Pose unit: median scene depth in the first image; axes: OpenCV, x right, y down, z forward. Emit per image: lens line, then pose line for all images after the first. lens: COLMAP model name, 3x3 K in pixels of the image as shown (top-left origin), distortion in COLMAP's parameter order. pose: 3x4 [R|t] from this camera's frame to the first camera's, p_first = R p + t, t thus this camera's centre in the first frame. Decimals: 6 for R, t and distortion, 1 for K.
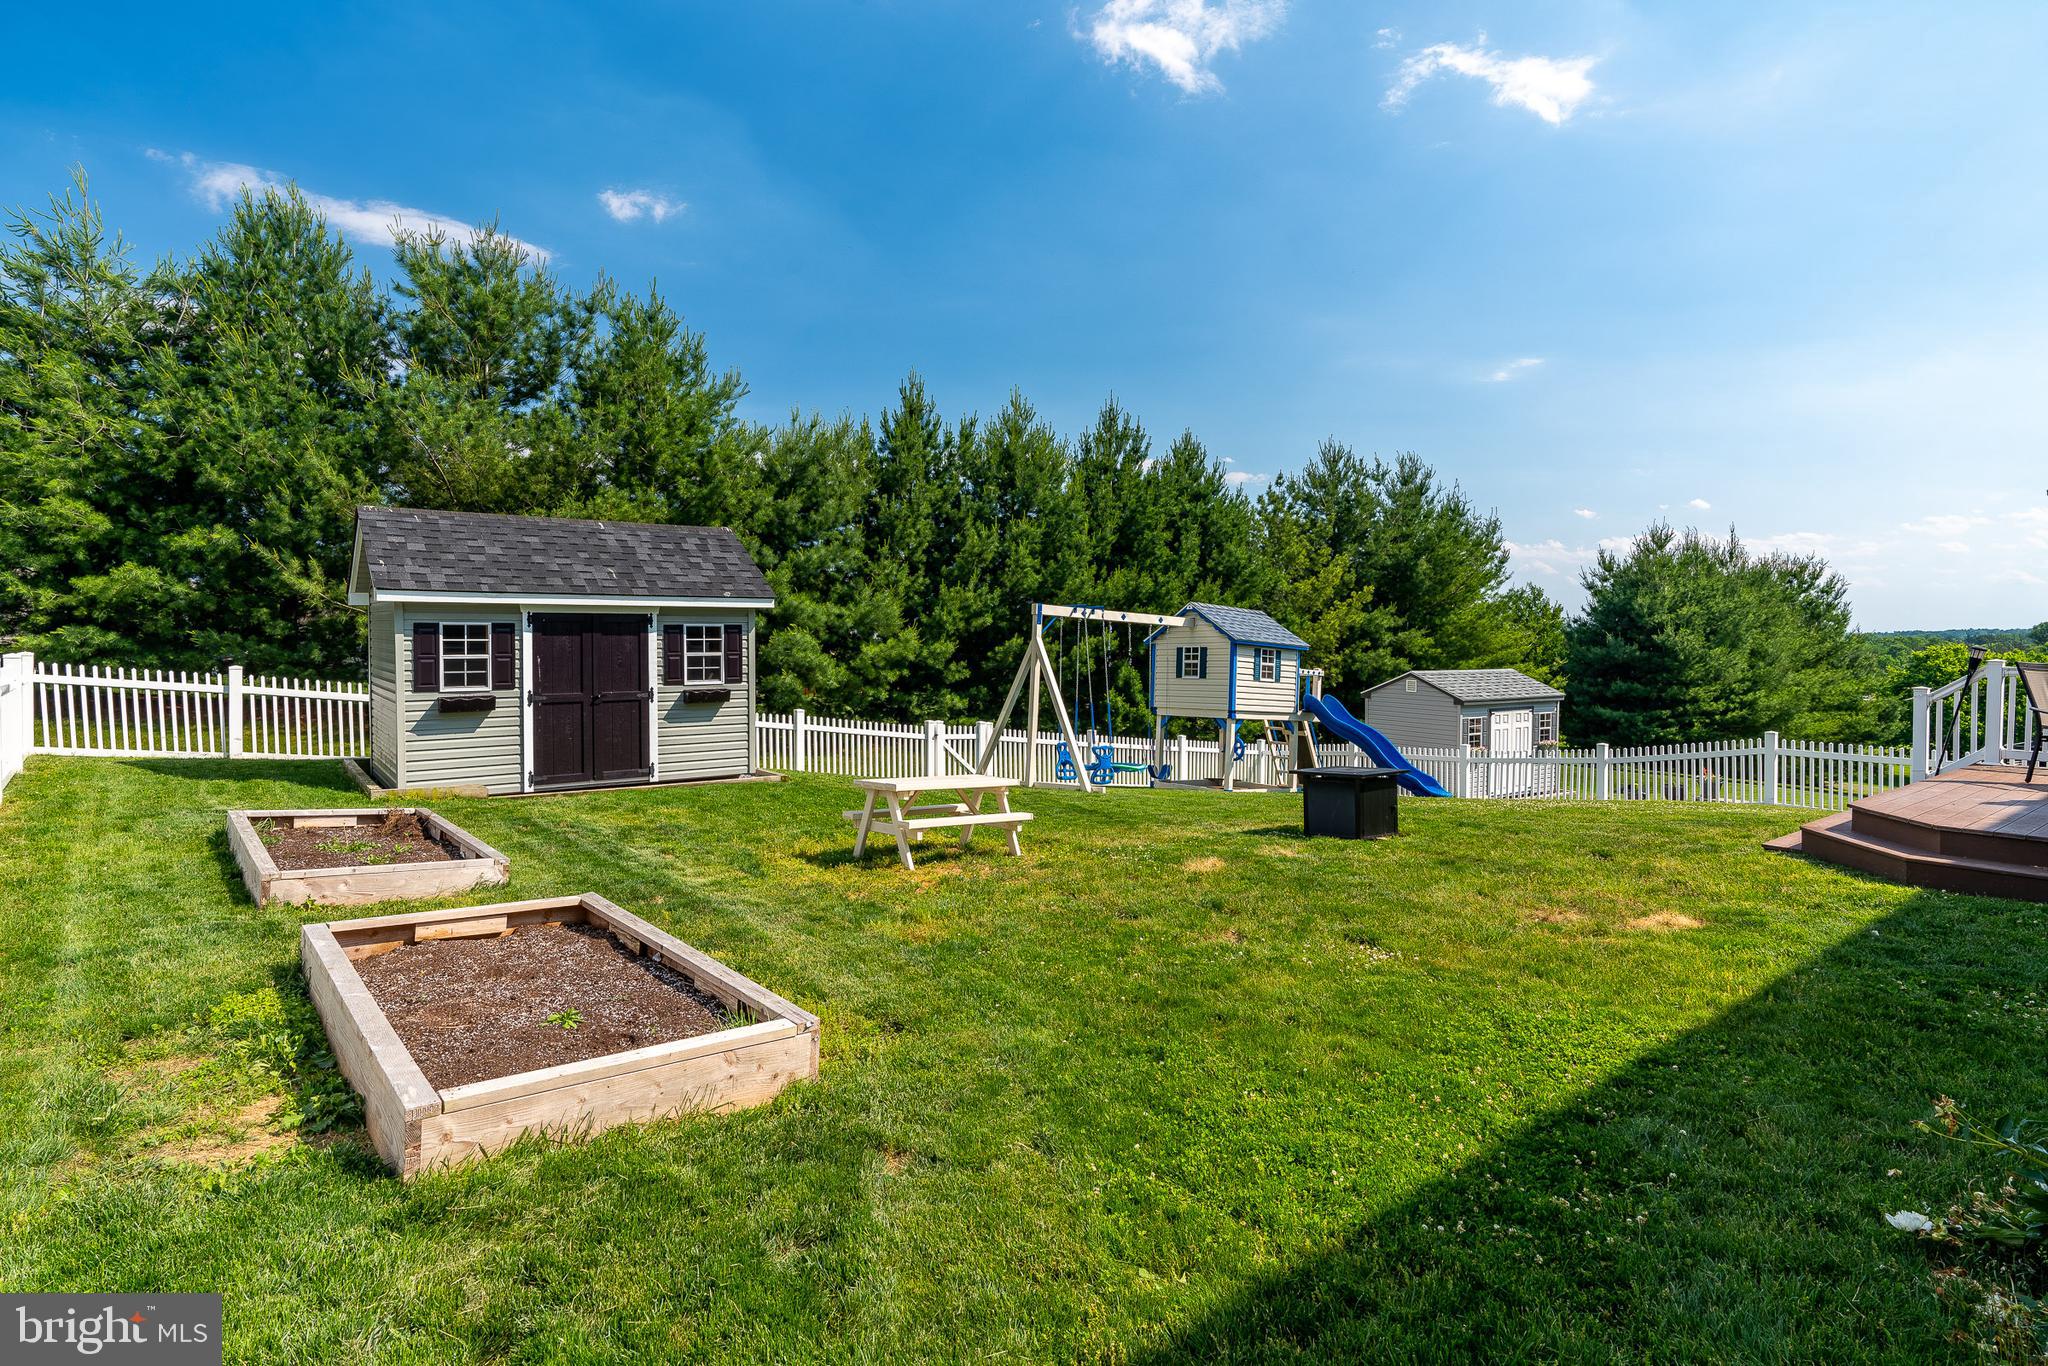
lens RADIAL K [[1044.1, 0, 1022.9], [0, 1044.1, 645.0], [0, 0, 1]] dist [0.002158, 0.000761]
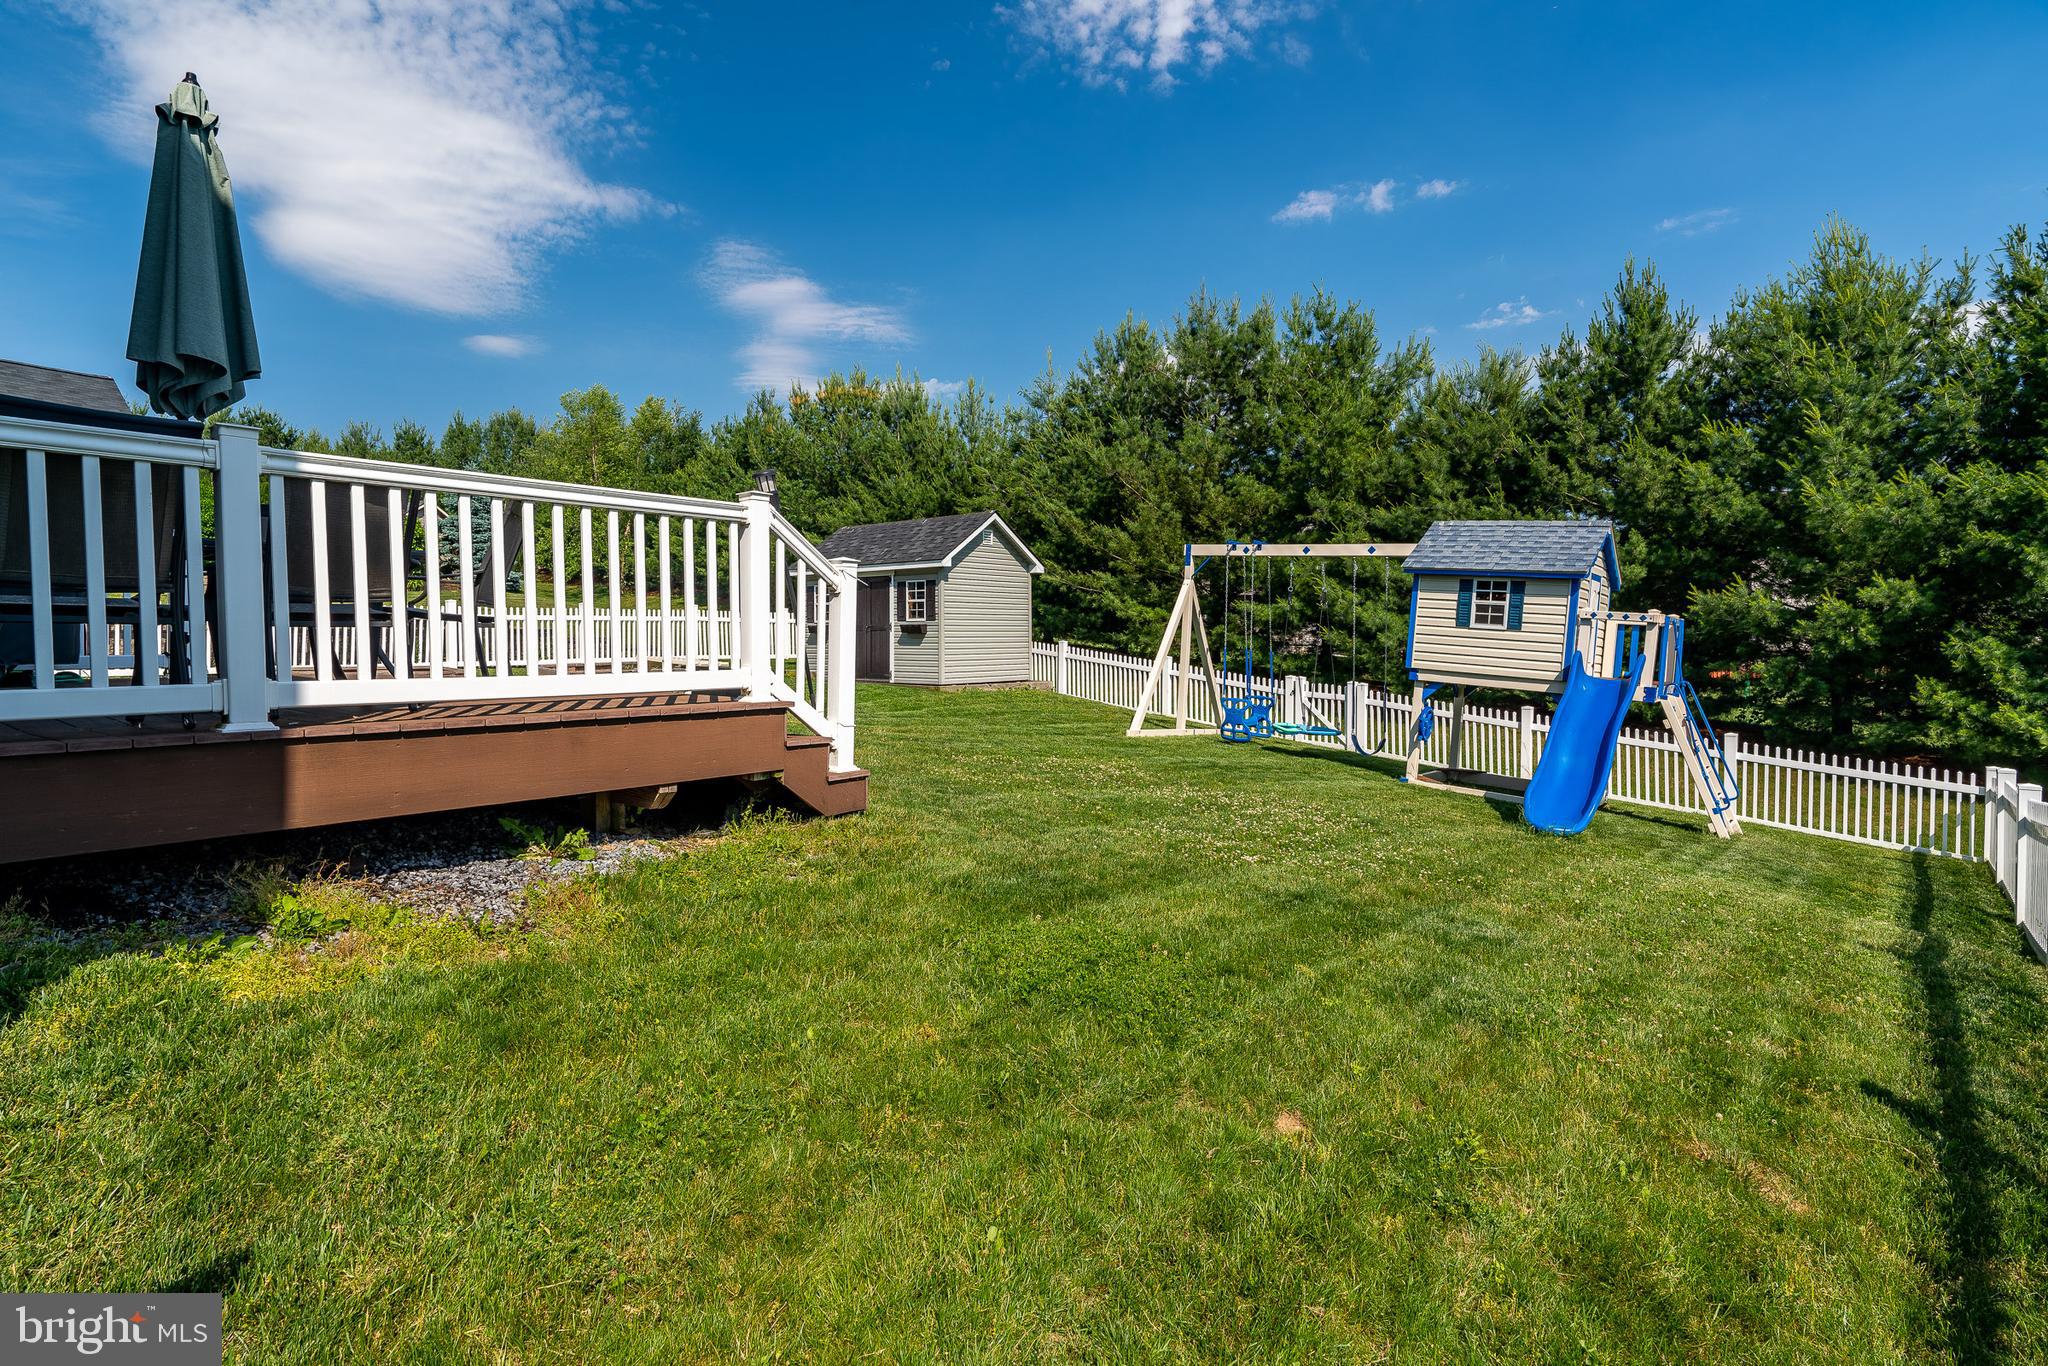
lens RADIAL K [[1036.4, 0, 1019.8], [0, 1036.4, 647.0], [0, 0, 1]] dist [-0.003232, 0.000781]
pose [[0.224816, 0.004566, -0.974391, 0.895190], [-0.011479, 0.999932, 0.002038, 0.053815], [0.974334, 0.010727, 0.224853, 0.625085]]
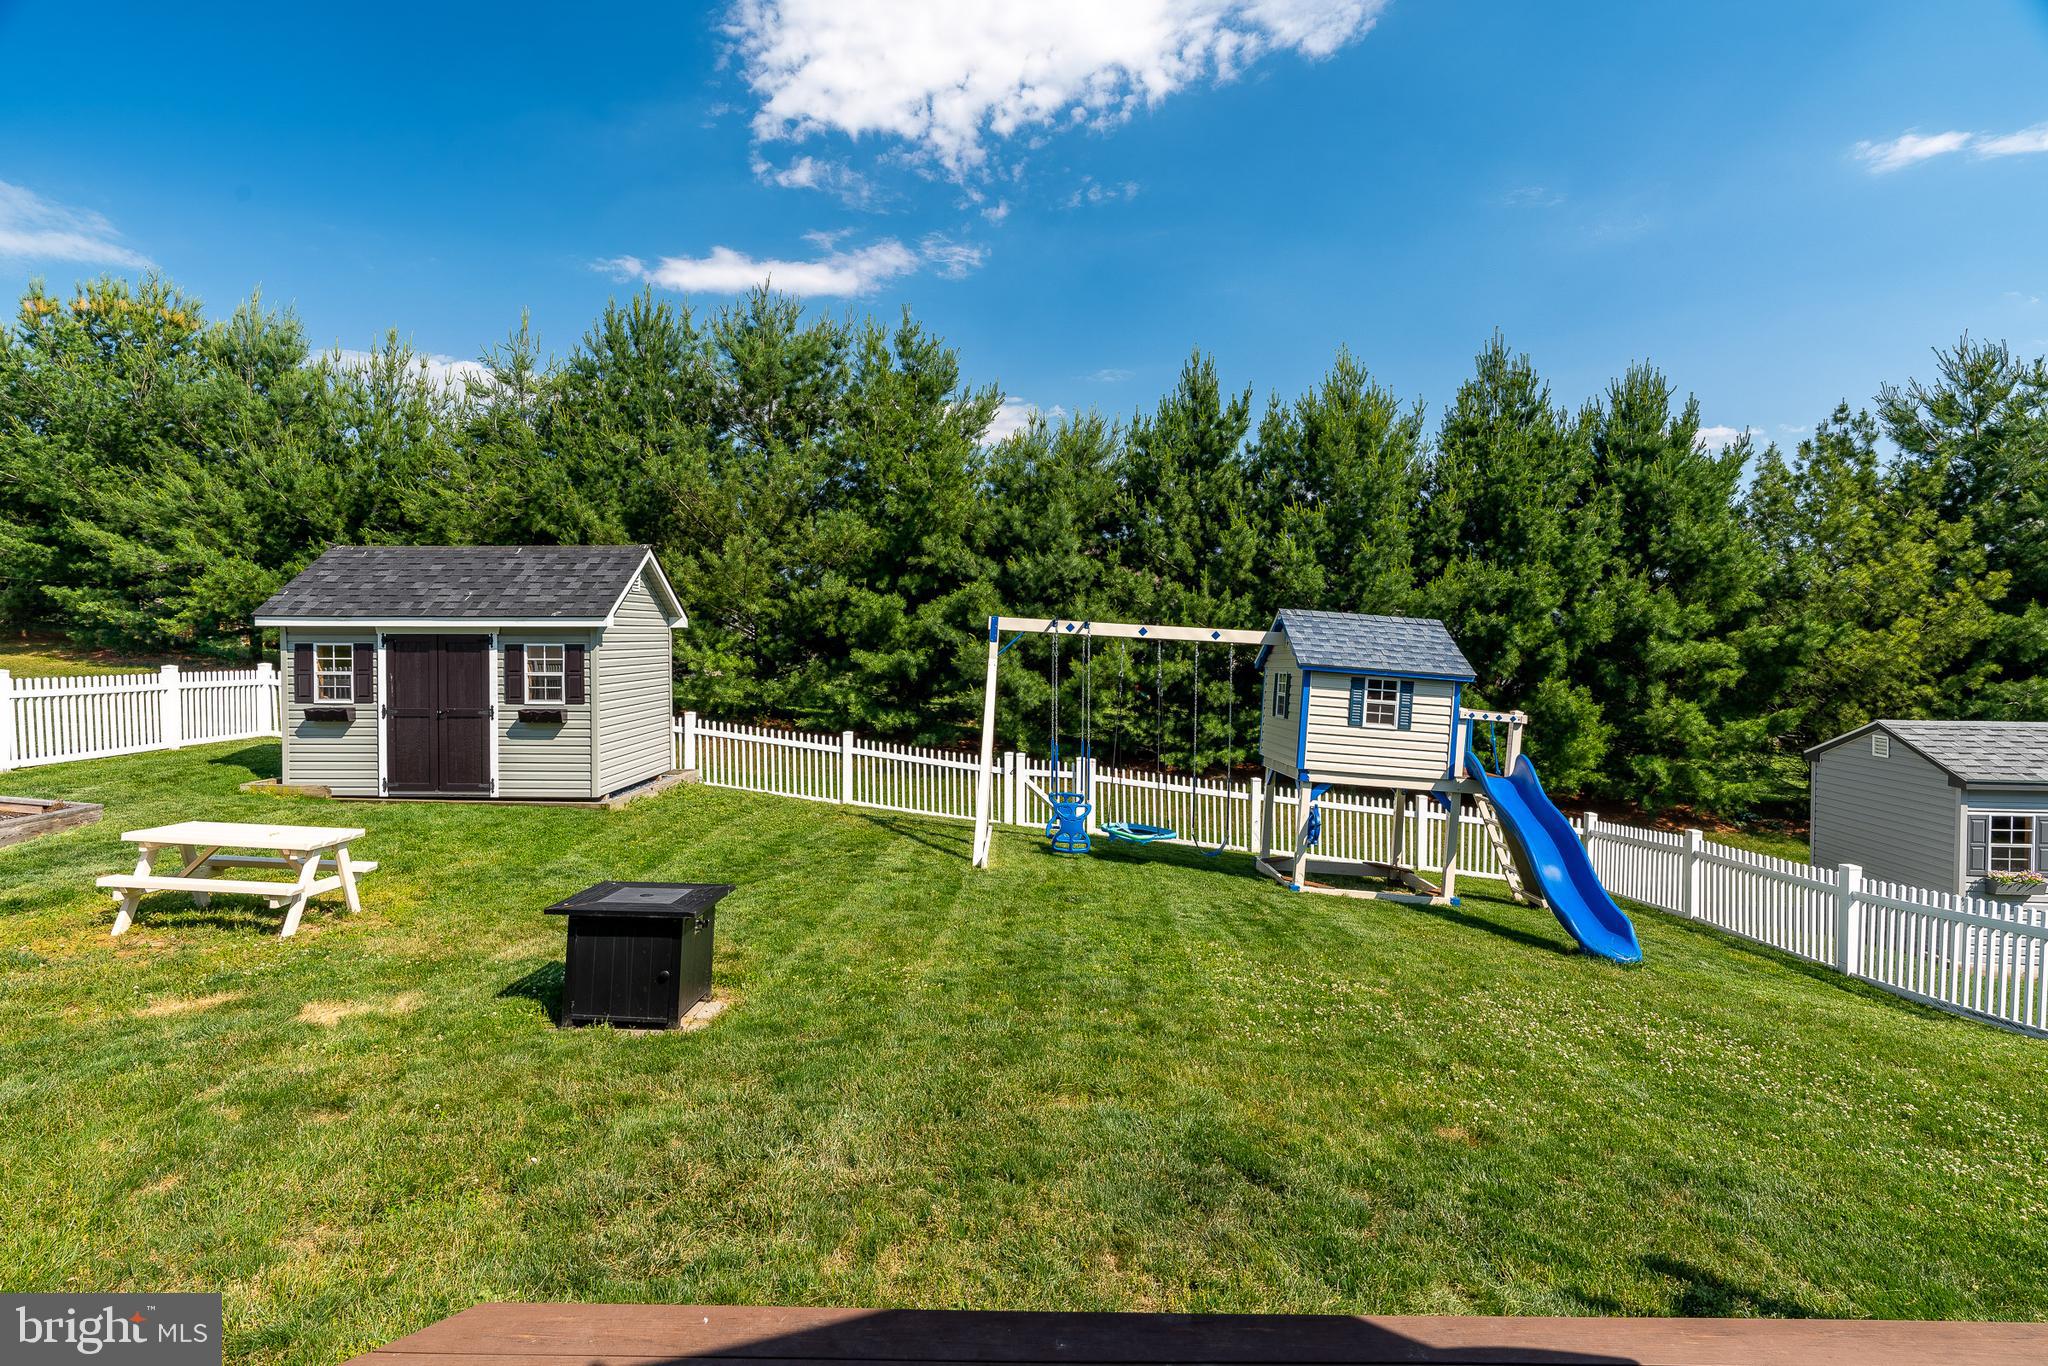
lens RADIAL K [[1018.2, 0, 1021.5], [0, 1018.2, 645.6], [0, 0, 1]] dist [-0.005718, 0.000544]
pose [[0.784321, 0.003690, -0.620344, 0.502892], [-0.008576, 0.999951, -0.004896, -0.013294], [0.620295, 0.009160, 0.784315, 0.399995]]
